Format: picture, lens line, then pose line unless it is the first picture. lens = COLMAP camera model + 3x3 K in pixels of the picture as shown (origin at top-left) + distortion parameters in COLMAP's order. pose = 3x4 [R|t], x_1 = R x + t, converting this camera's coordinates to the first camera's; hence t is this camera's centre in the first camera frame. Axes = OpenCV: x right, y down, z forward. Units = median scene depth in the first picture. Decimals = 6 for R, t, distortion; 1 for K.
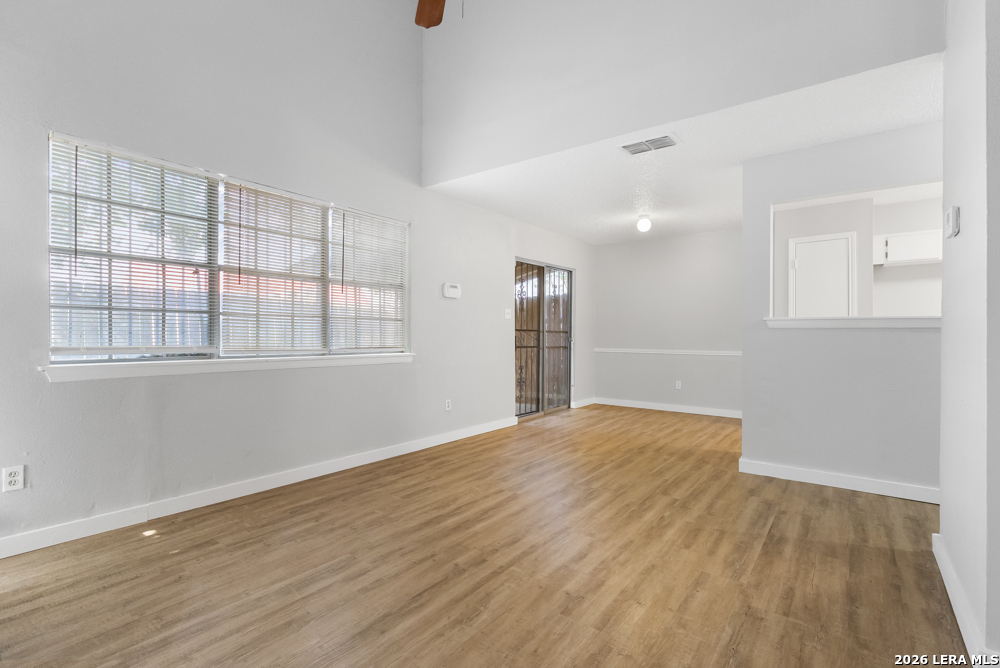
lens RADIAL K [[468.1, 0, 504.3], [0, 468.1, 339.1], [0, 0, 1]] dist [0.004223, -0.000775]
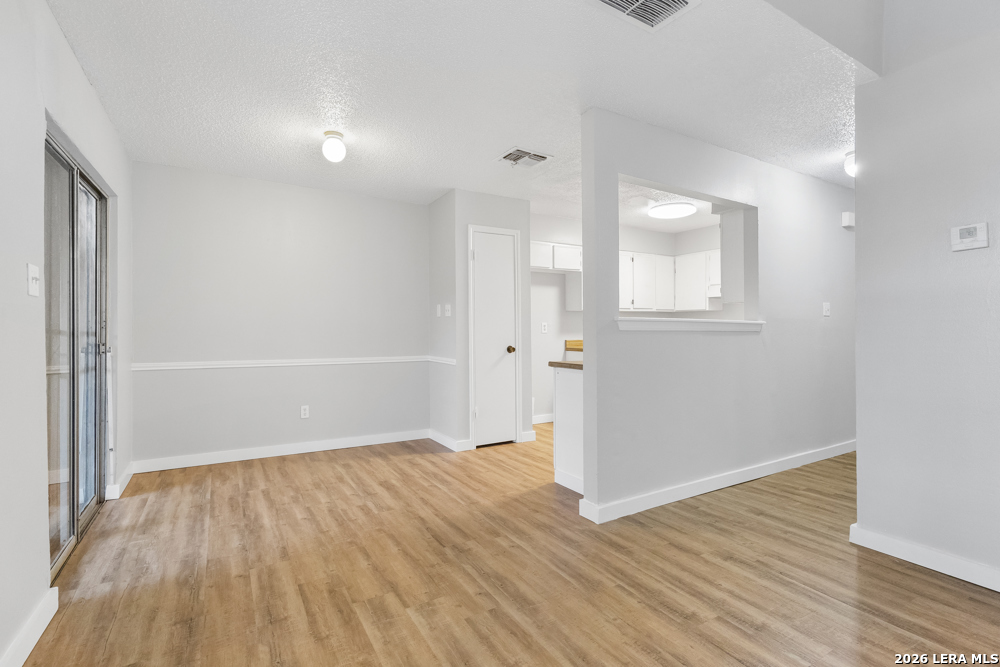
lens RADIAL K [[468.1, 0, 500.1], [0, 468.1, 338.9], [0, 0, 1]] dist [0.004223, -0.000775]
pose [[0.380565, -0.018877, 0.924561, -0.292685], [0.012890, 0.999803, 0.015107, -0.028816], [-0.924664, 0.006168, 0.380734, 1.049019]]
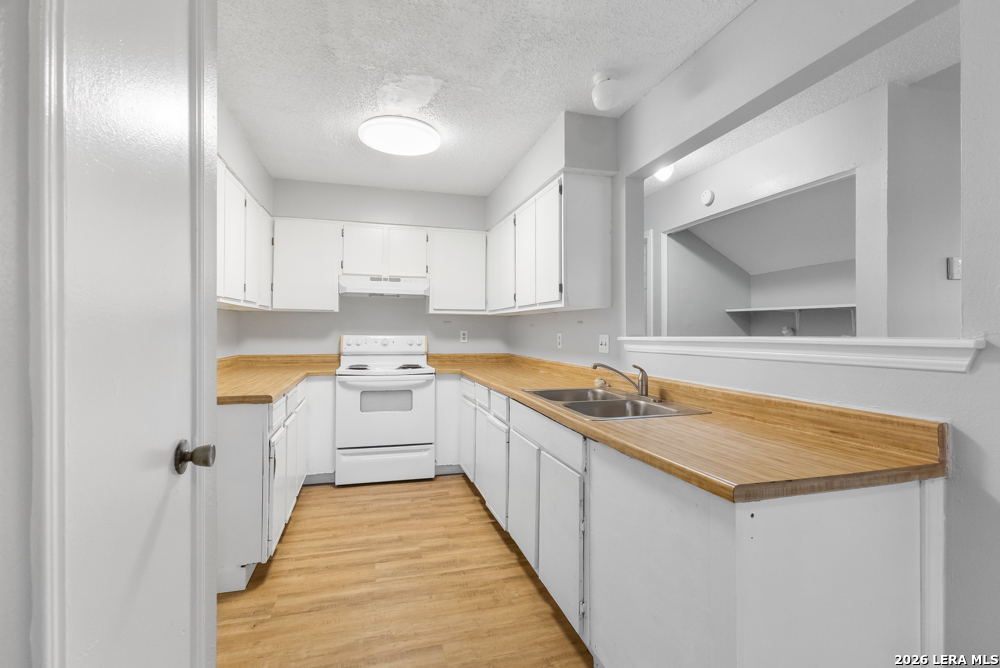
lens RADIAL K [[468.1, 0, 501.8], [0, 468.1, 328.2], [0, 0, 1]] dist [0.004223, -0.000775]
pose [[-0.785006, 0.002019, 0.619485, 0.727462], [0.000036, 0.999995, -0.003214, -0.059372], [-0.619488, -0.002501, -0.785002, 1.728857]]
